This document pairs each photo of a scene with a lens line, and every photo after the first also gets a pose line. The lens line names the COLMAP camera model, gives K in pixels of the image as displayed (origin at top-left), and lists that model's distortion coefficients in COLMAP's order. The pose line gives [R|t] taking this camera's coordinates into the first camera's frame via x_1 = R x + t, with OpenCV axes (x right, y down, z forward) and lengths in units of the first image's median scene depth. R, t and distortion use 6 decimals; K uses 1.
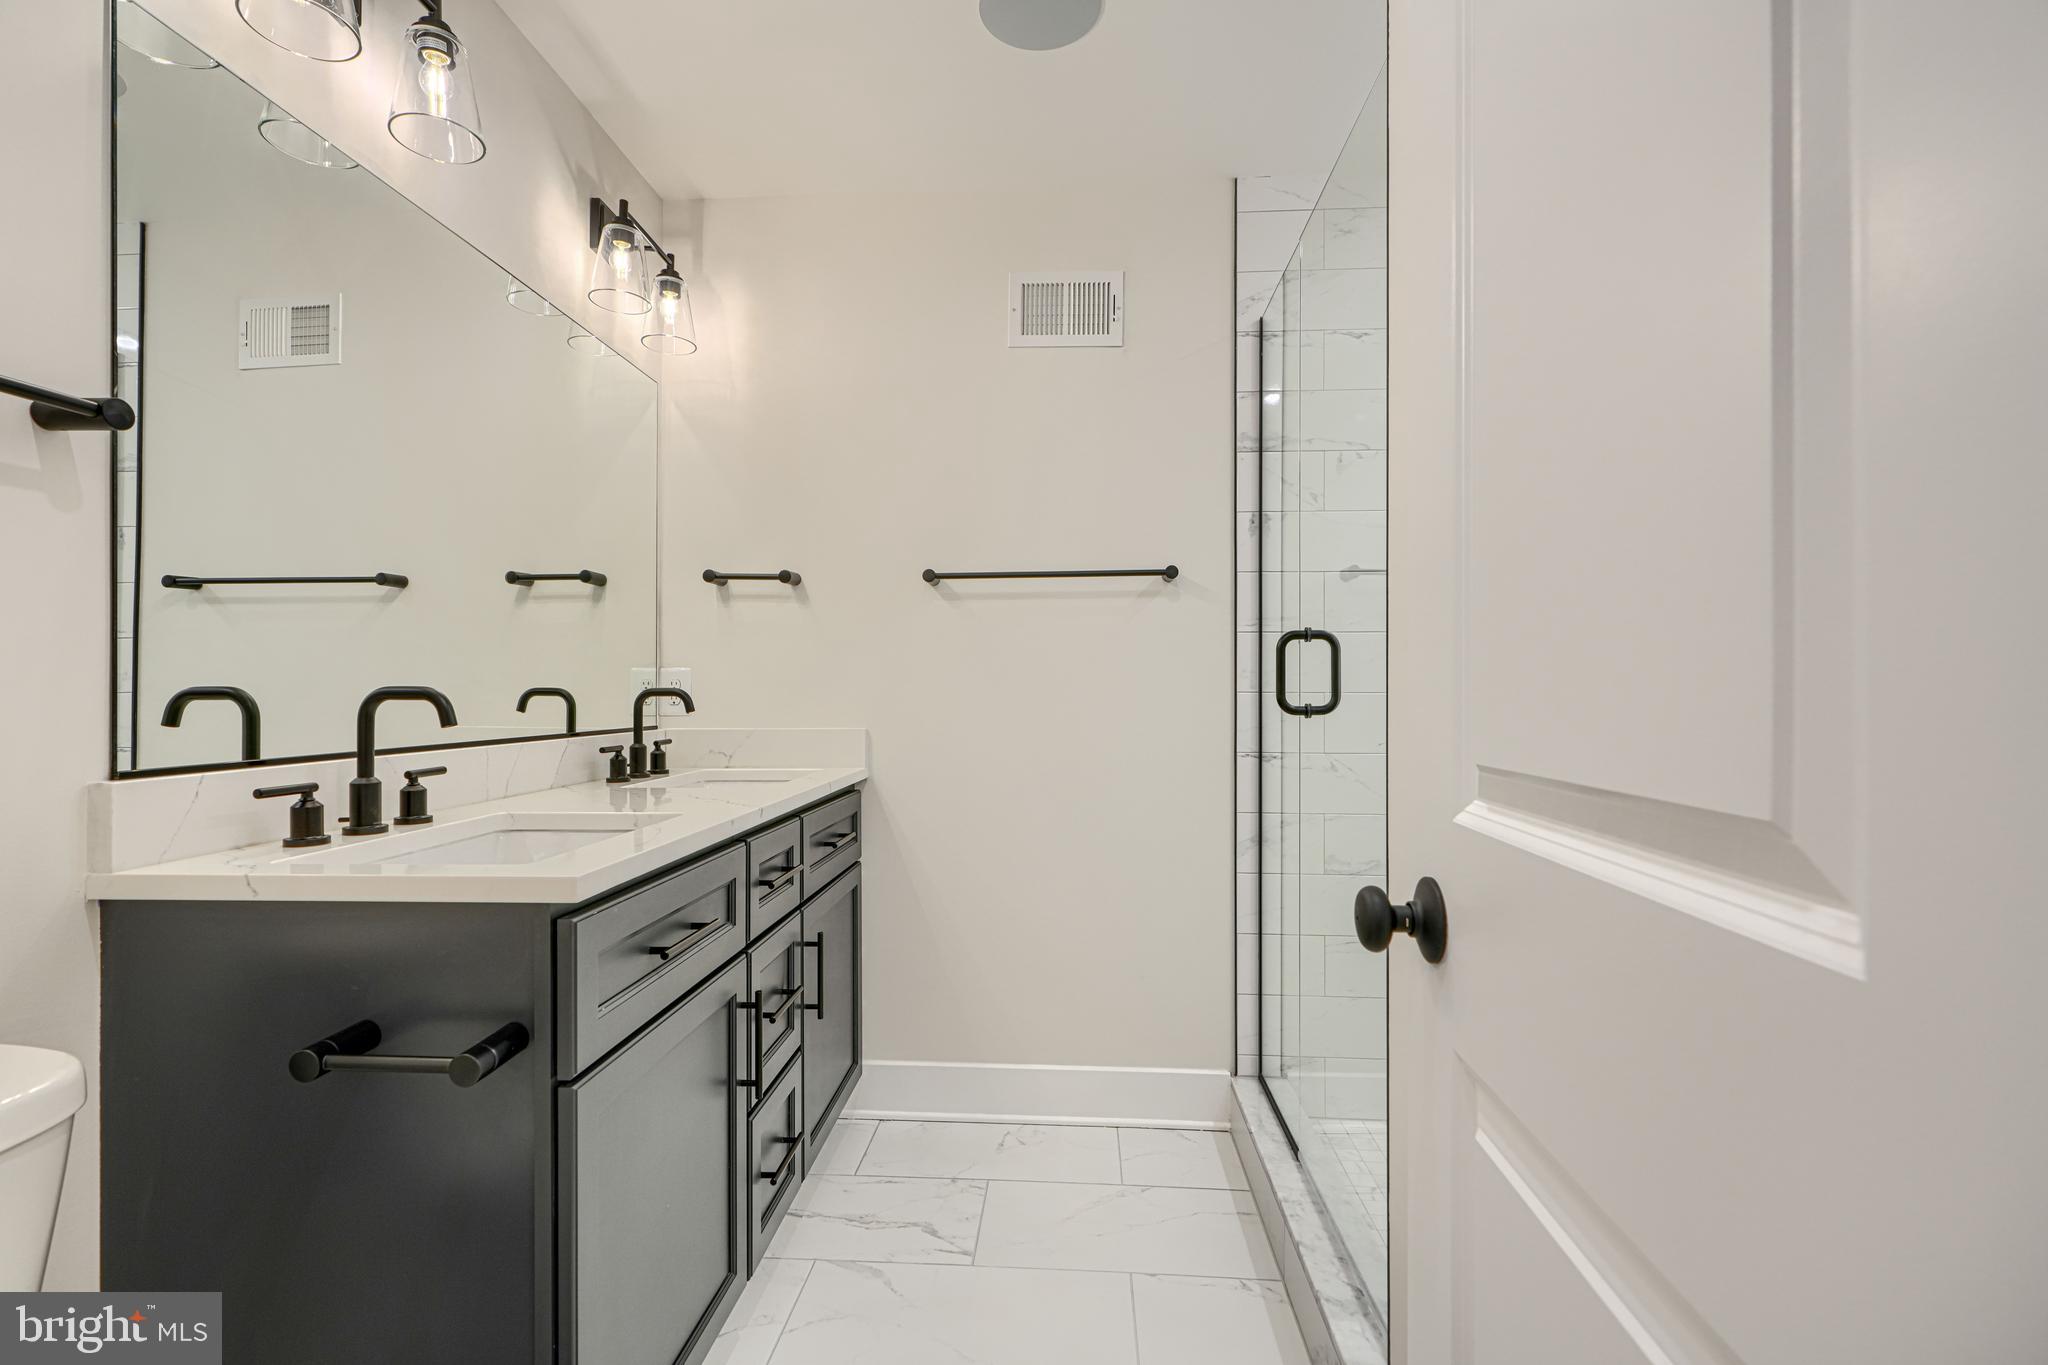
lens RADIAL K [[936.1, 0, 1018.9], [0, 936.1, 693.2], [0, 0, 1]] dist [-0.000360, -0.000710]
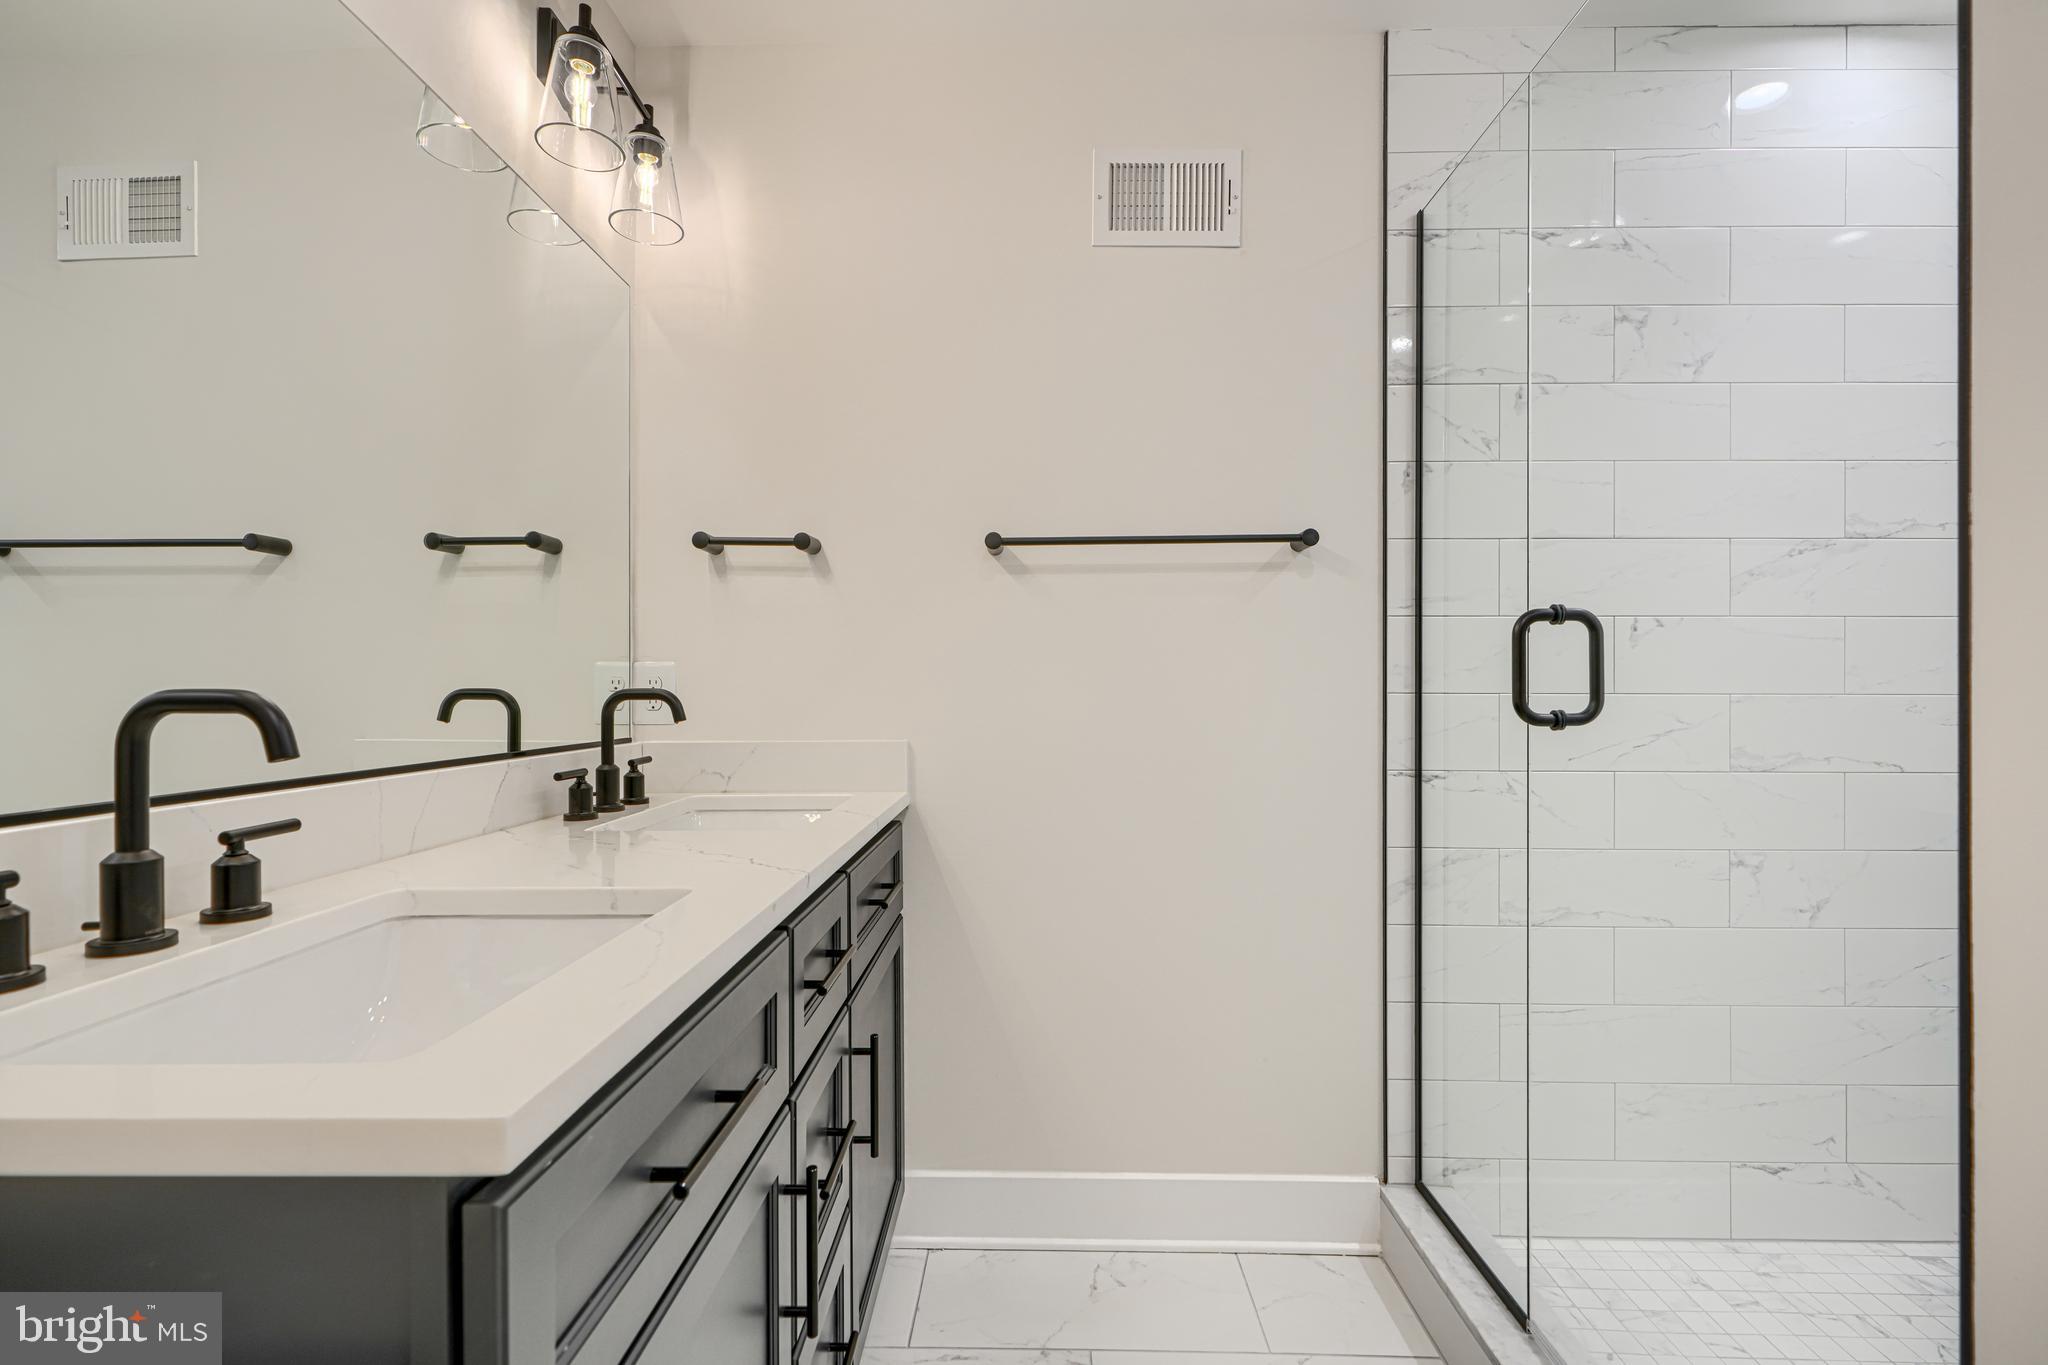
lens RADIAL K [[931.7, 0, 1019.5], [0, 931.7, 697.6], [0, 0, 1]] dist [0.000942, 0.000438]
pose [[0.999062, -0.001490, 0.043282, -0.108710], [0.001170, 0.999972, 0.007422, -0.003556], [-0.043292, -0.007365, 0.999035, 0.240892]]
